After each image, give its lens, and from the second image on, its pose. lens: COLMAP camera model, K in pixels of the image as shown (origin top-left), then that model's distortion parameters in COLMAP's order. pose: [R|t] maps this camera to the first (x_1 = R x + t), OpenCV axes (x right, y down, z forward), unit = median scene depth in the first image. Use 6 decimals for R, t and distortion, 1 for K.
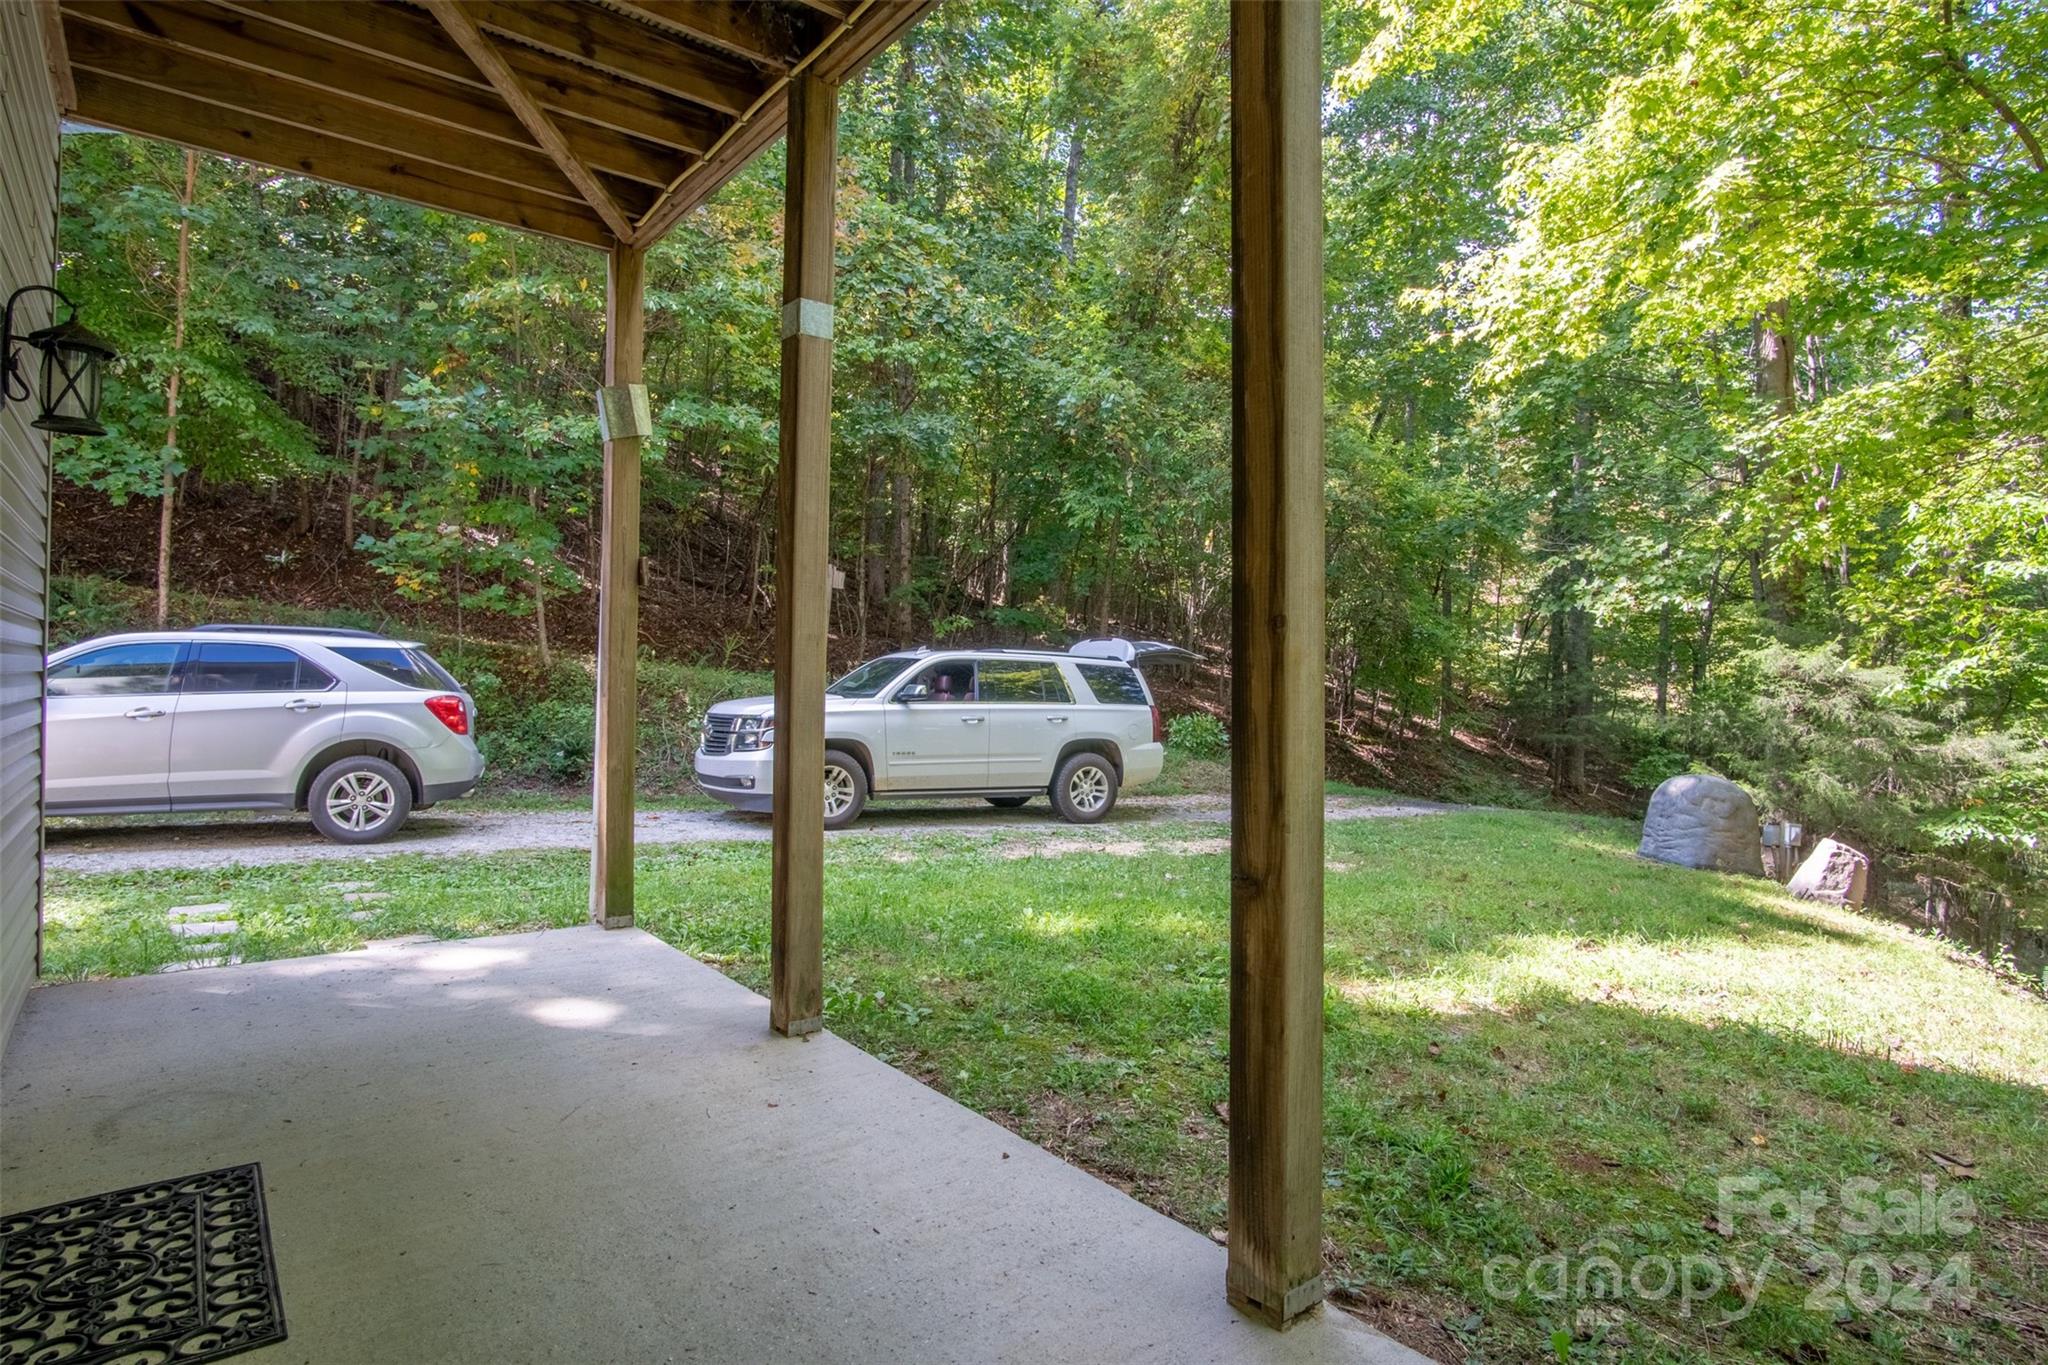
lens RADIAL K [[1087.9, 0, 1018.3], [0, 1087.9, 674.9], [0, 0, 1]] dist [-0.019216, 0.001068]
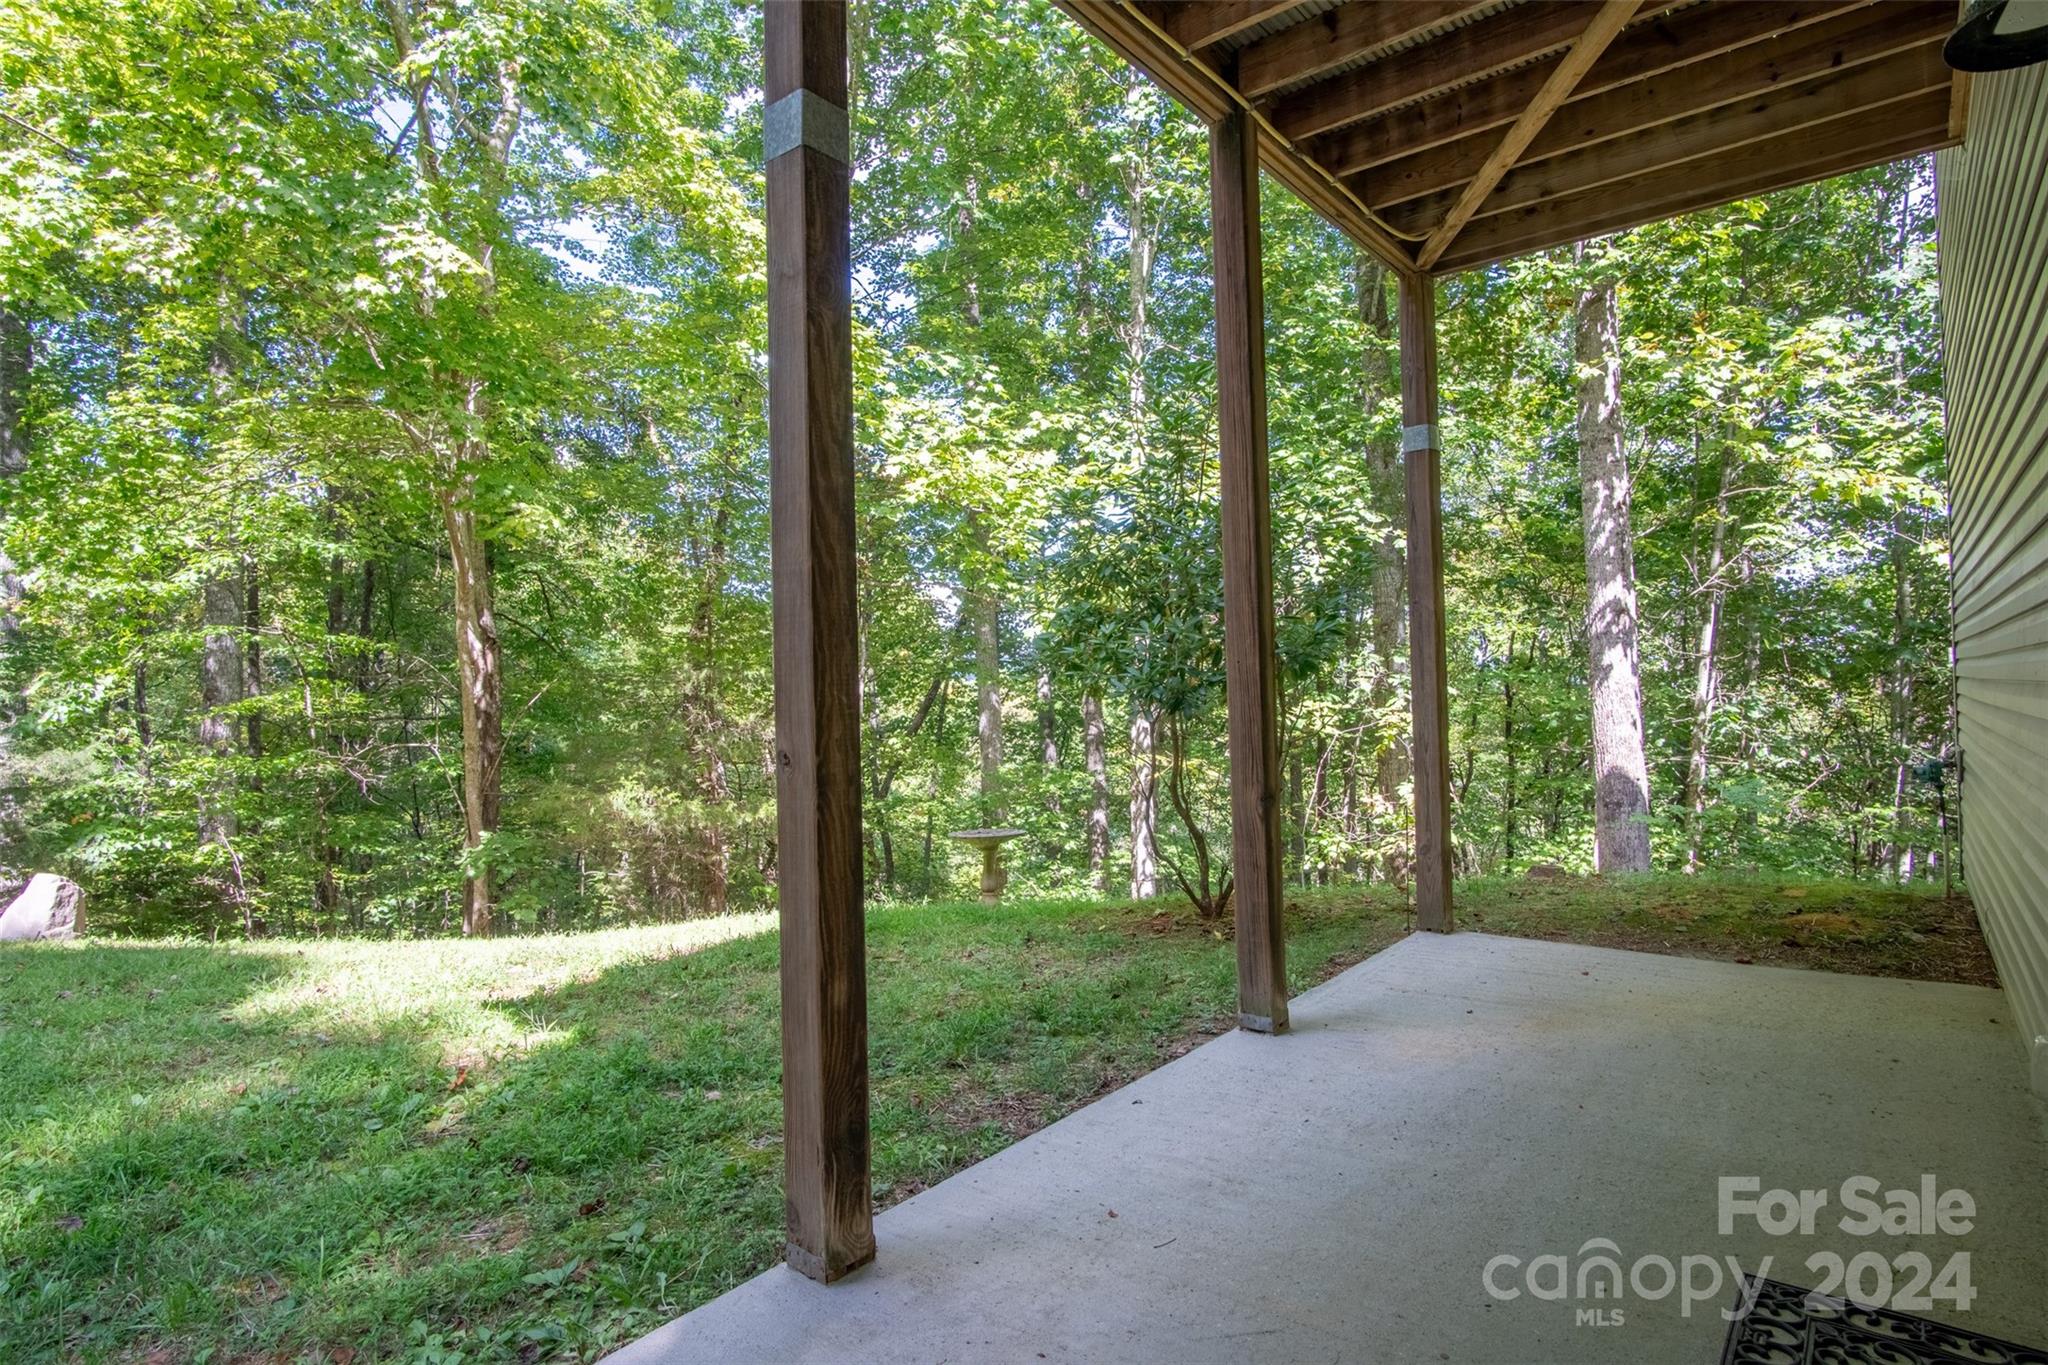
lens RADIAL K [[1087.9, 0, 1018.3], [0, 1087.9, 674.9], [0, 0, 1]] dist [-0.019216, 0.001068]
pose [[-0.218319, 0.006533, 0.975856, -0.313172], [0.011705, 0.999923, -0.004075, -0.002652], [-0.975807, 0.010533, -0.218378, 0.384295]]
